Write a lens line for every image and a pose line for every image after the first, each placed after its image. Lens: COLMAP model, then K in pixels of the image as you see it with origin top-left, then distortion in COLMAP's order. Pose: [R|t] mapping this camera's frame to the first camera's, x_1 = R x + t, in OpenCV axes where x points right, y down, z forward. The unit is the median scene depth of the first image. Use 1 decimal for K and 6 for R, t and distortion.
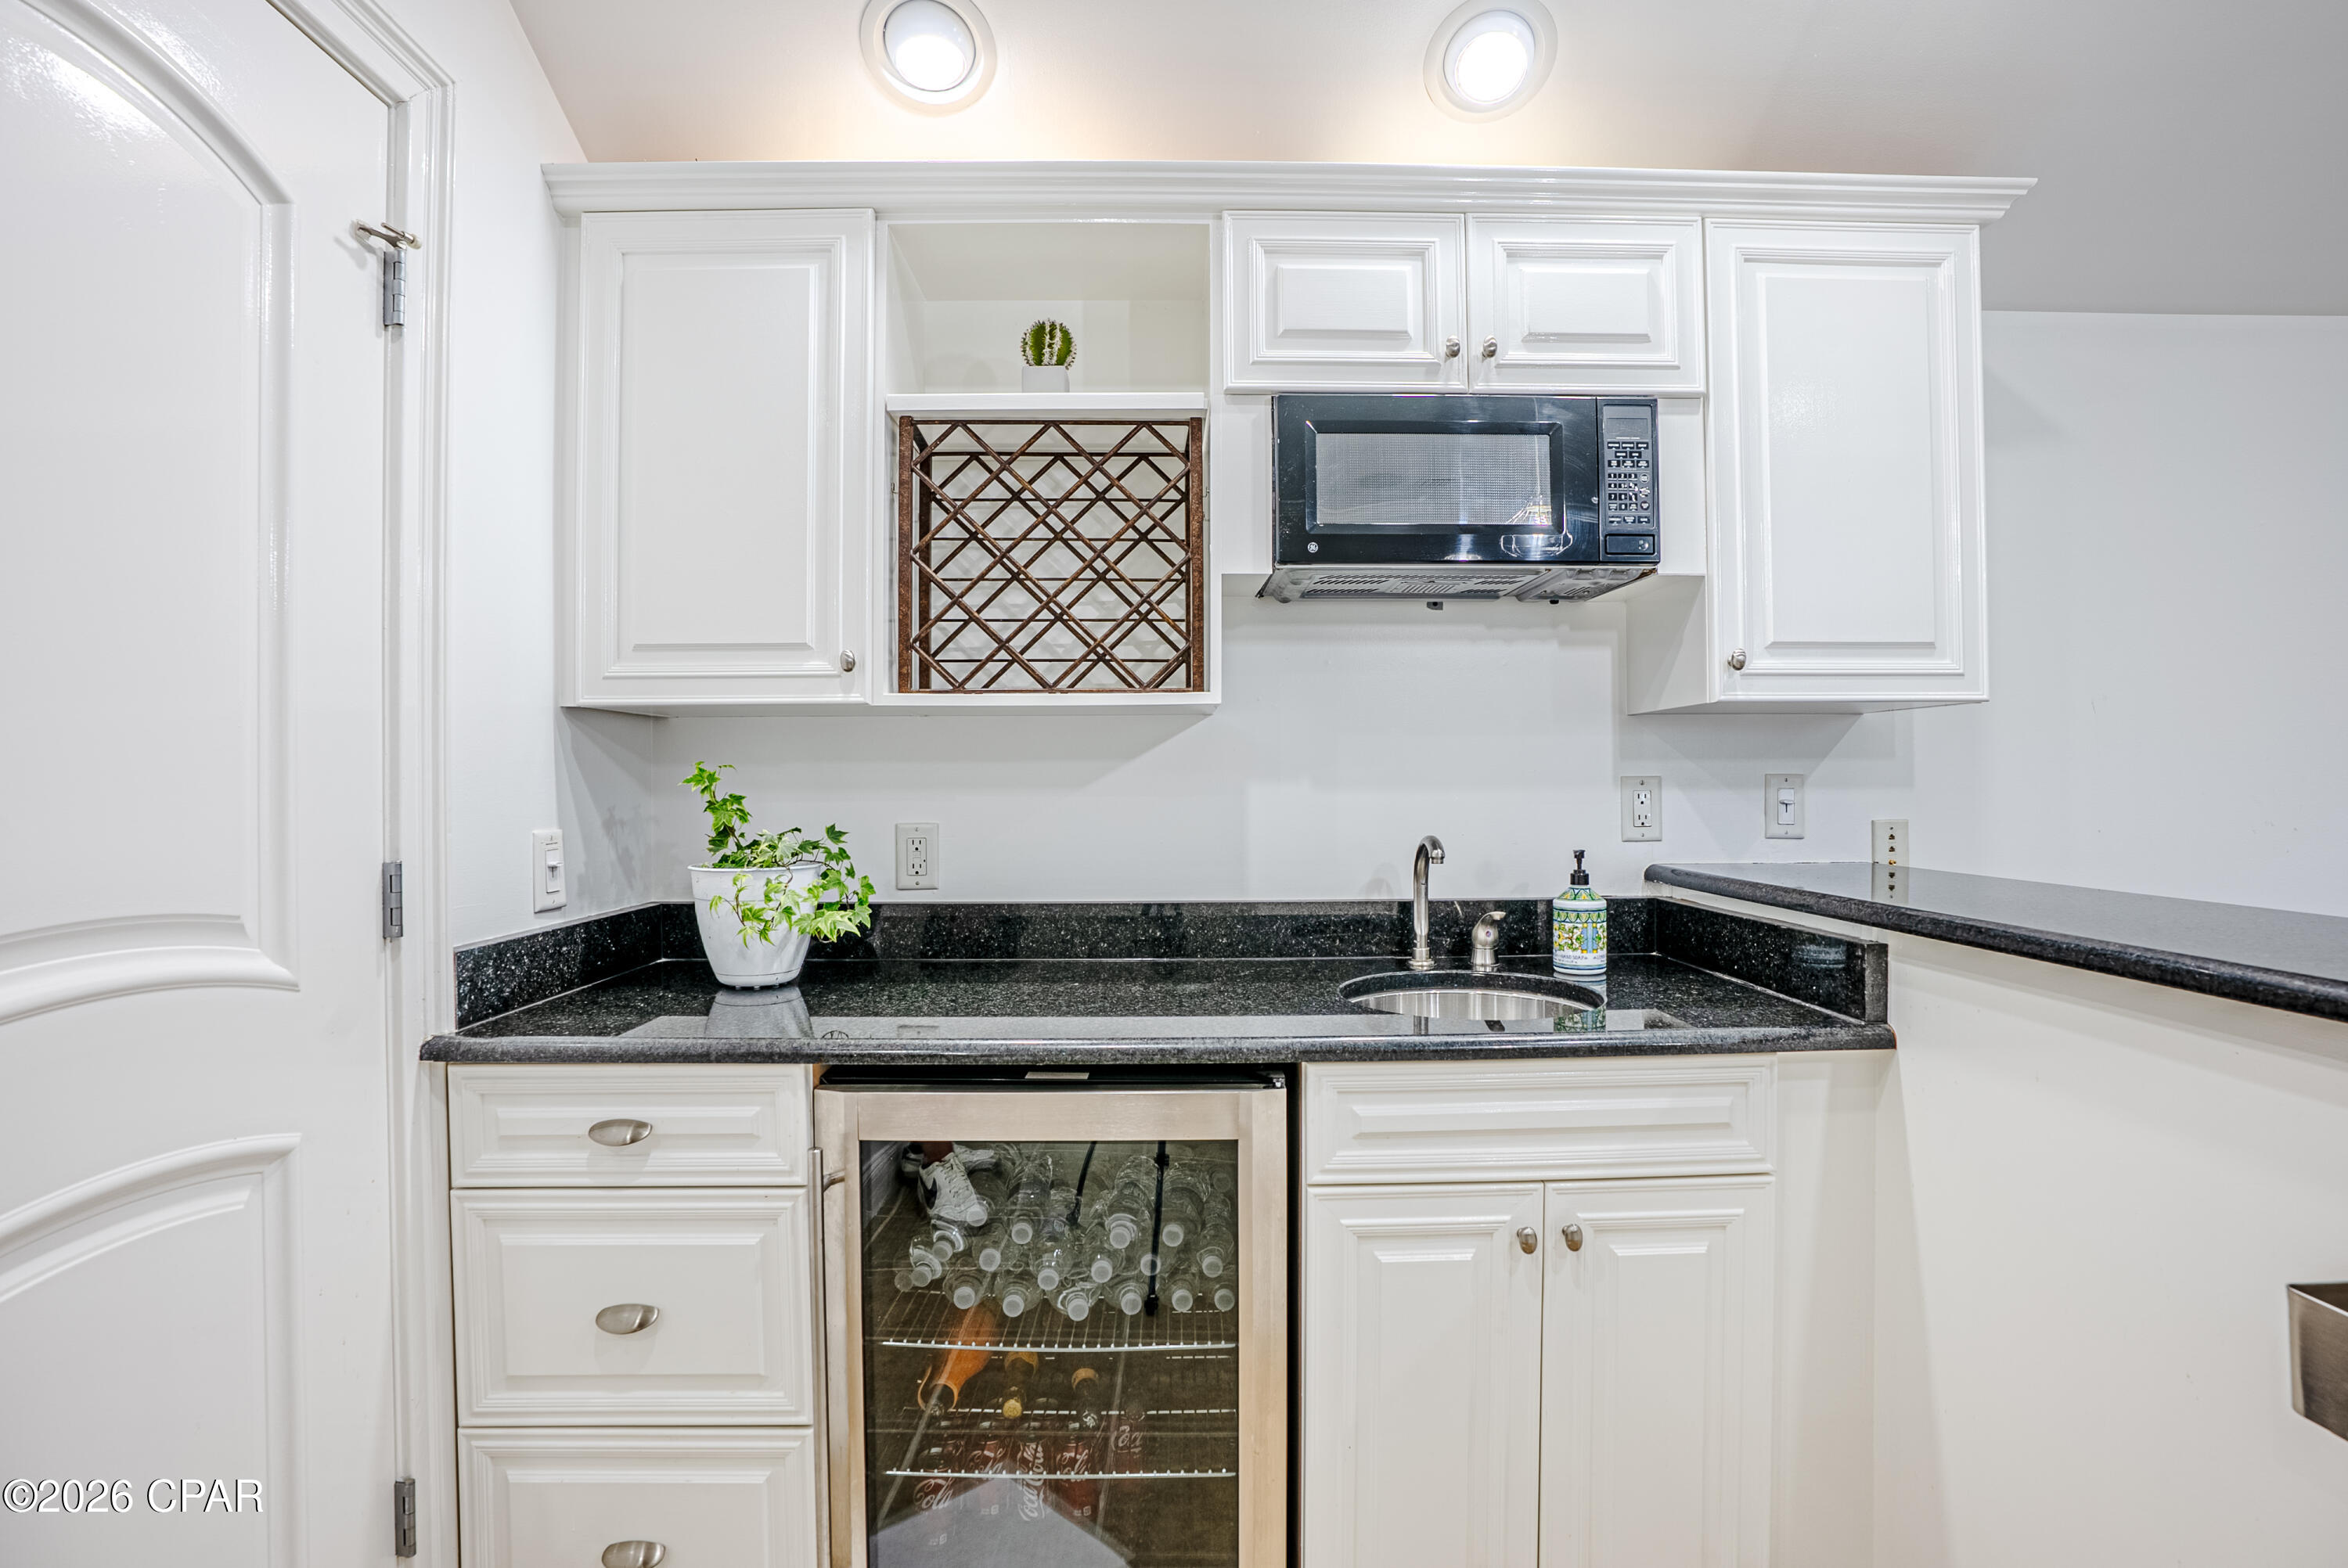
lens RADIAL K [[1078.5, 0, 1171.2], [0, 1078.5, 785.8], [0, 0, 1]] dist [-0.067732, 0.024765]
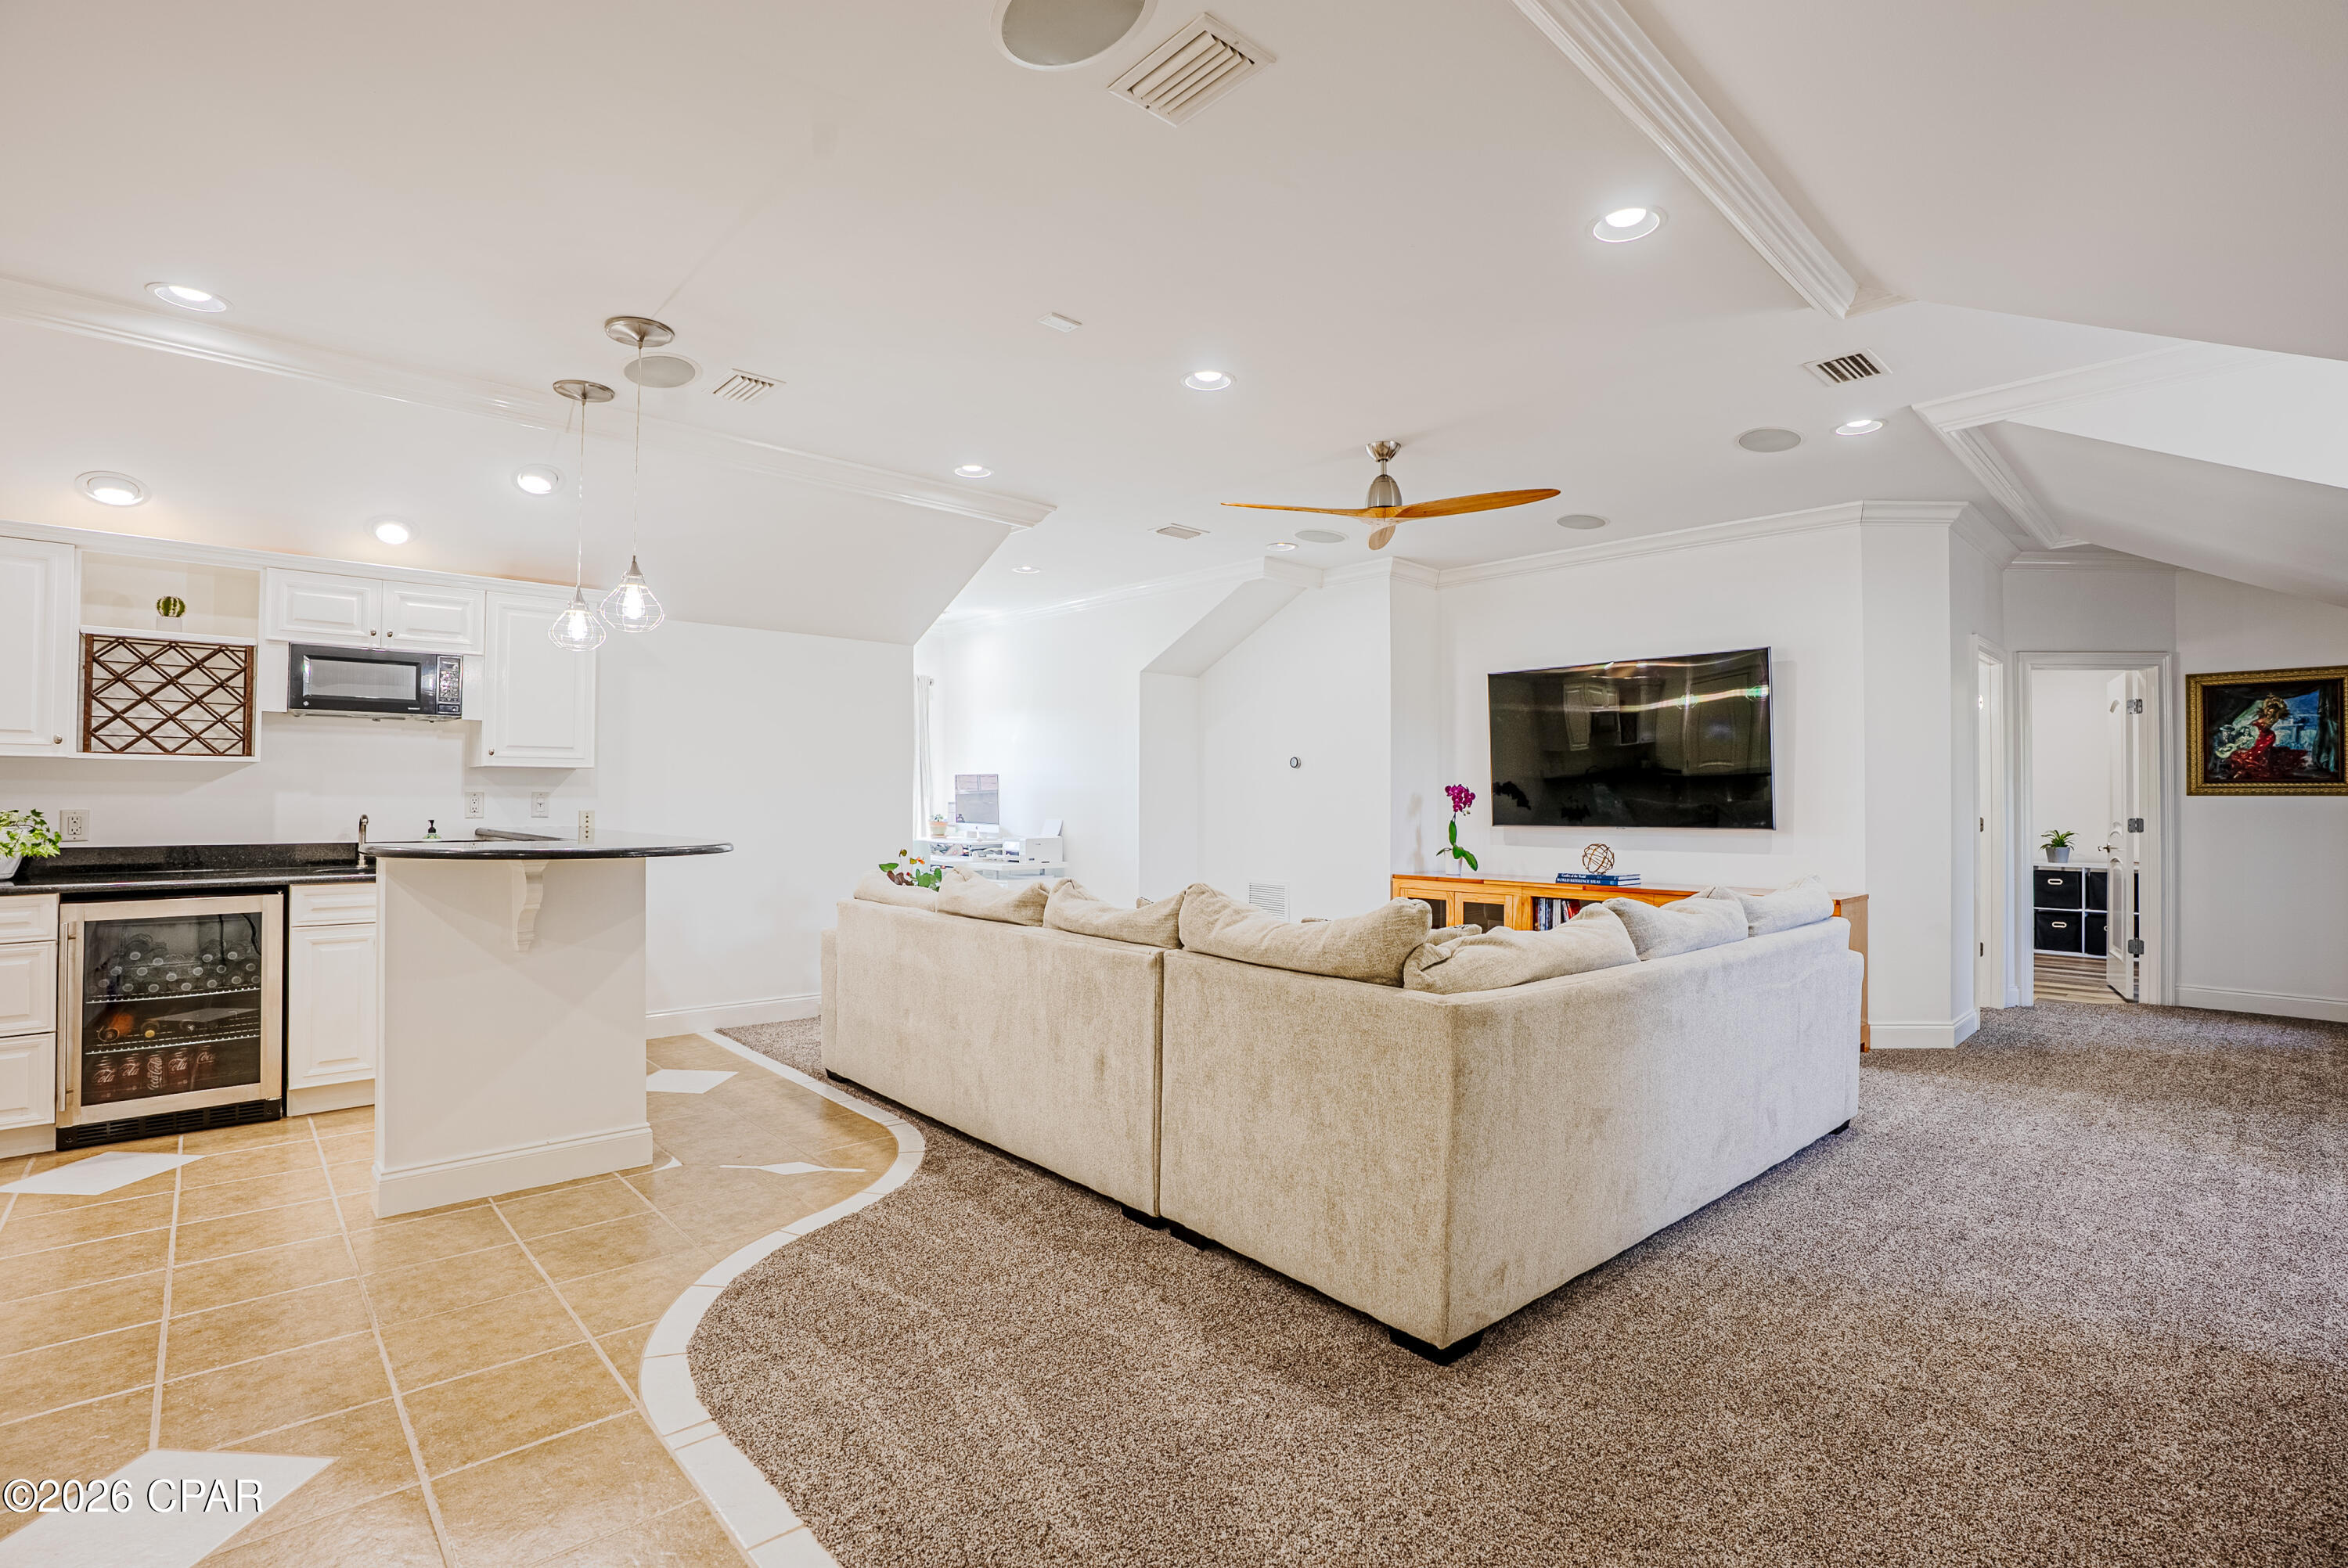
lens RADIAL K [[1070.0, 0, 1183.3], [0, 1070.0, 781.3], [0, 0, 1]] dist [-0.068078, 0.022500]
pose [[0.724211, 0.019204, 0.689311, -0.045259], [-0.006491, 0.999758, -0.021034, 0.007551], [-0.689548, 0.010758, 0.724160, -2.251628]]
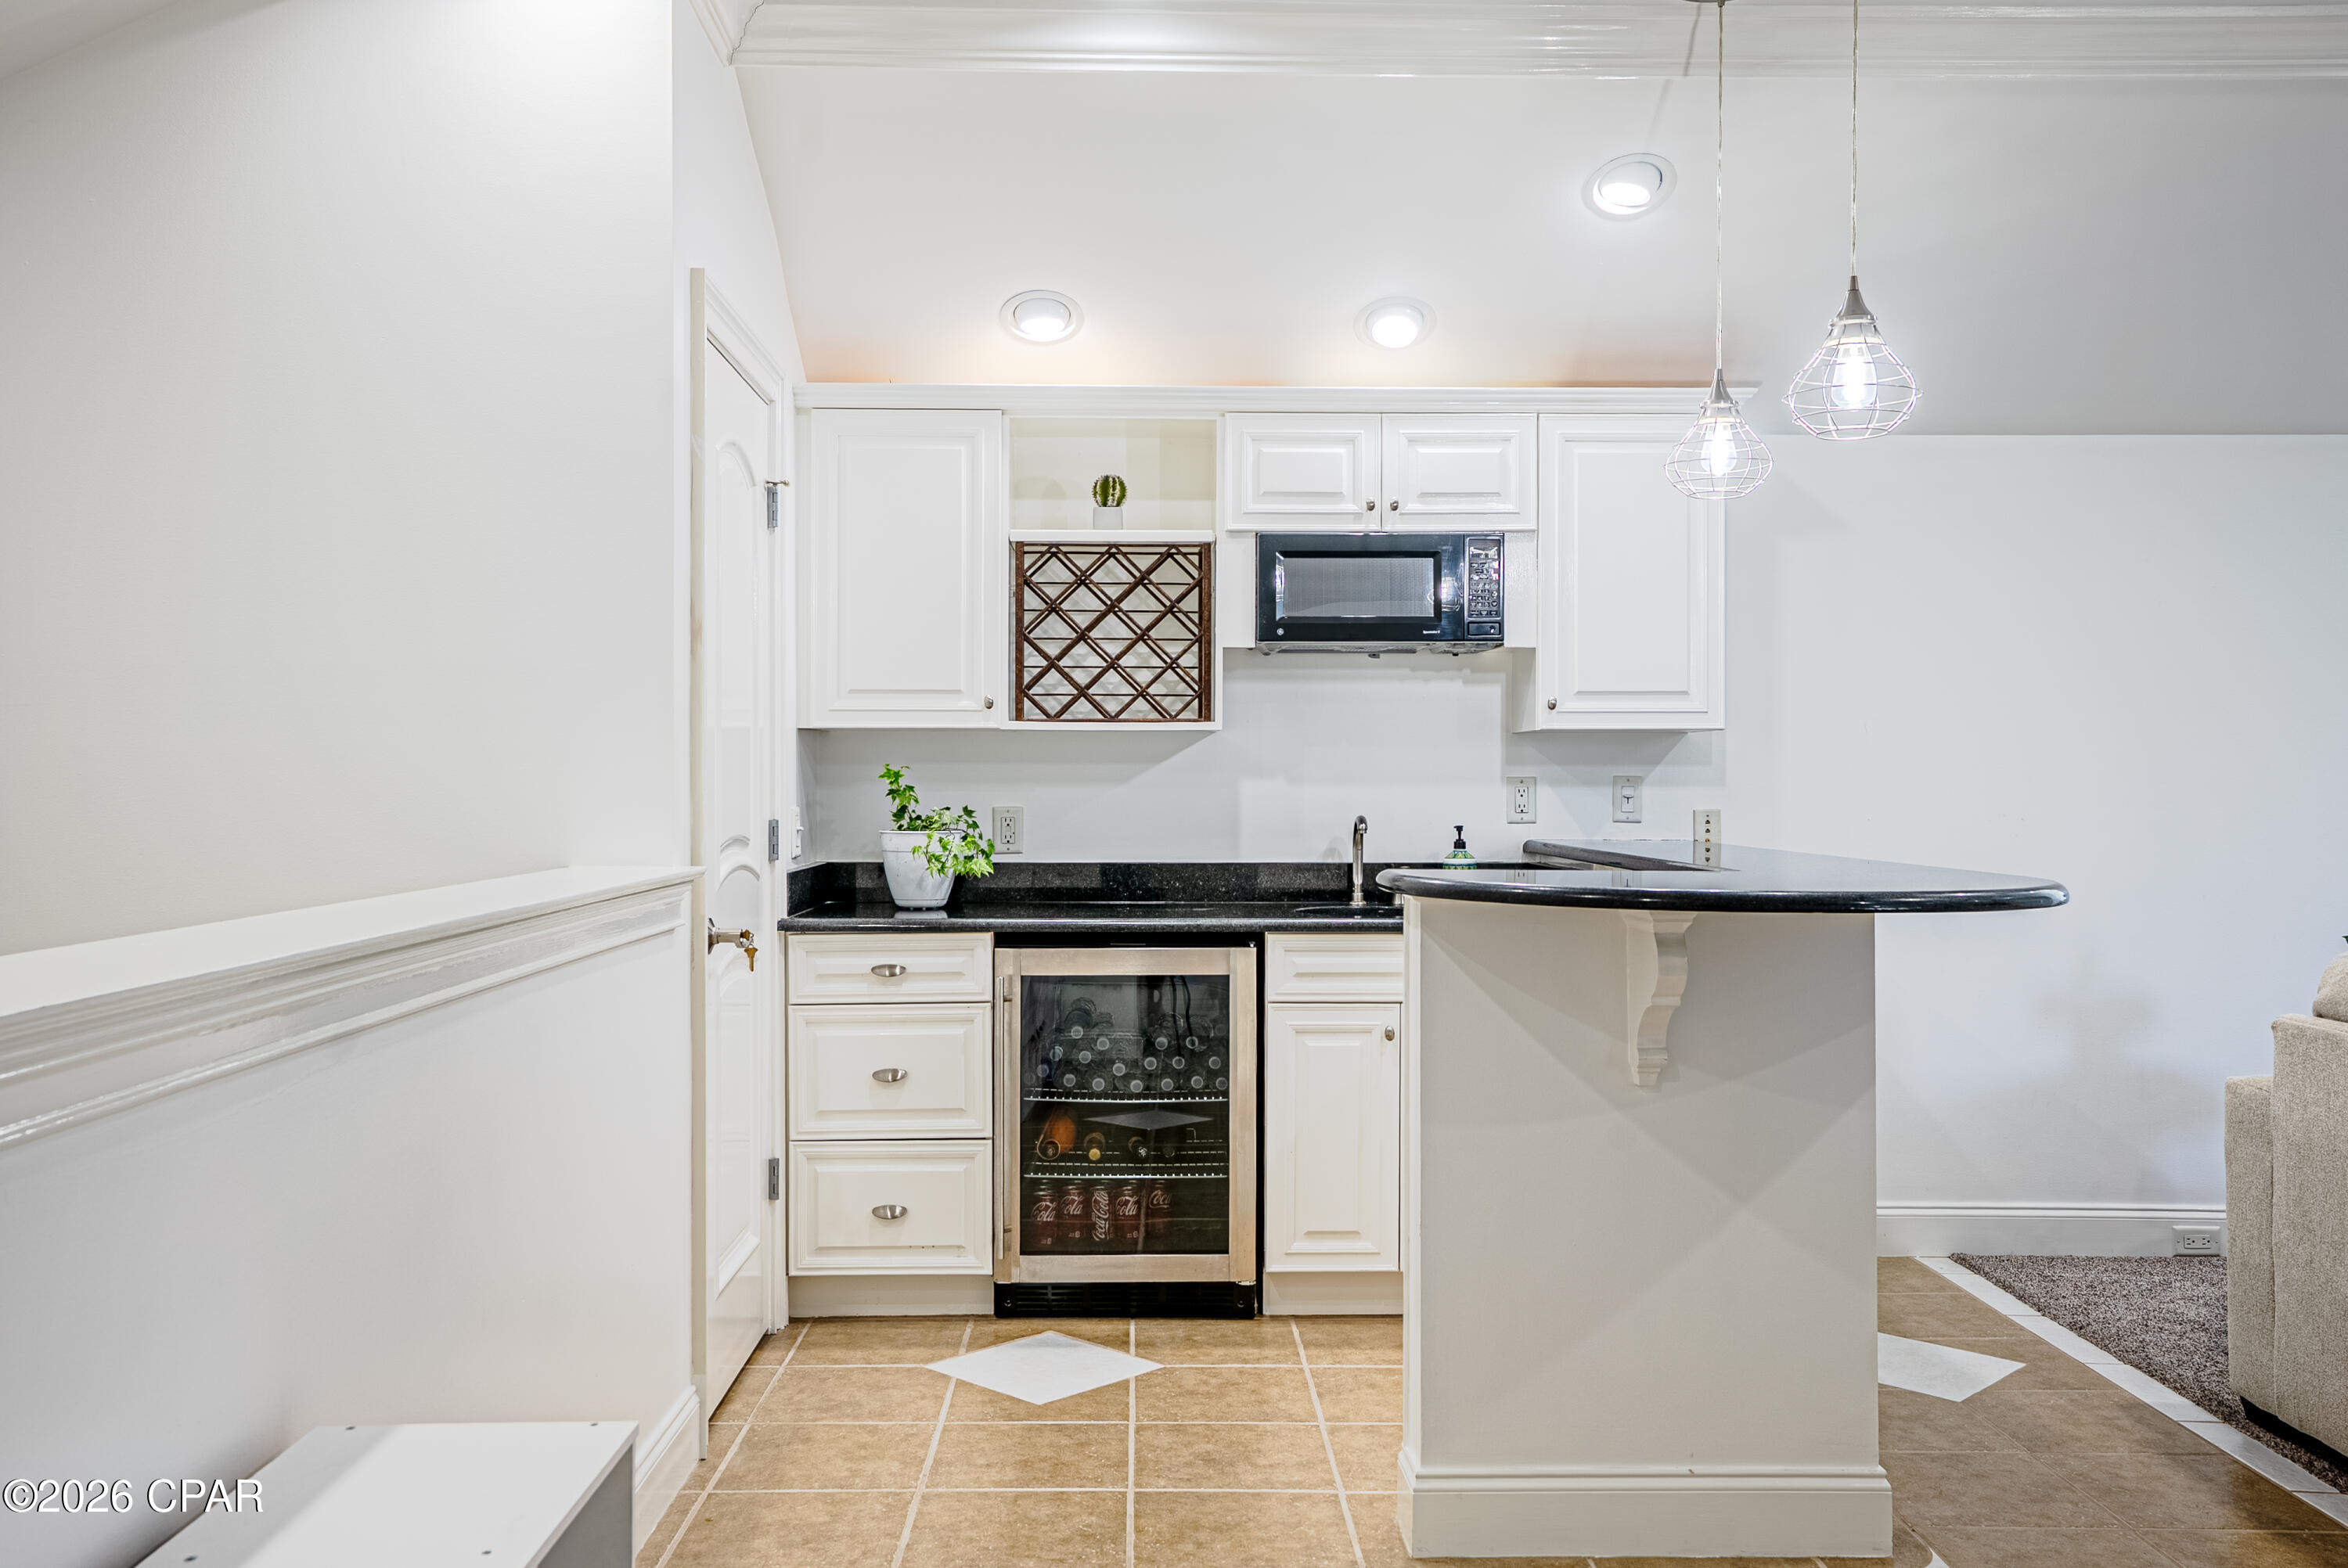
lens RADIAL K [[1935.0, 0, 1174.0], [0, 1935.0, 784.0], [0, 0, 1]] dist [-0.051062, -0.002113]
pose [[0.999792, 0.005966, 0.019503, -0.077899], [-0.005924, 0.999980, -0.002200, 0.010230], [-0.019515, 0.002084, 0.999807, -1.811137]]
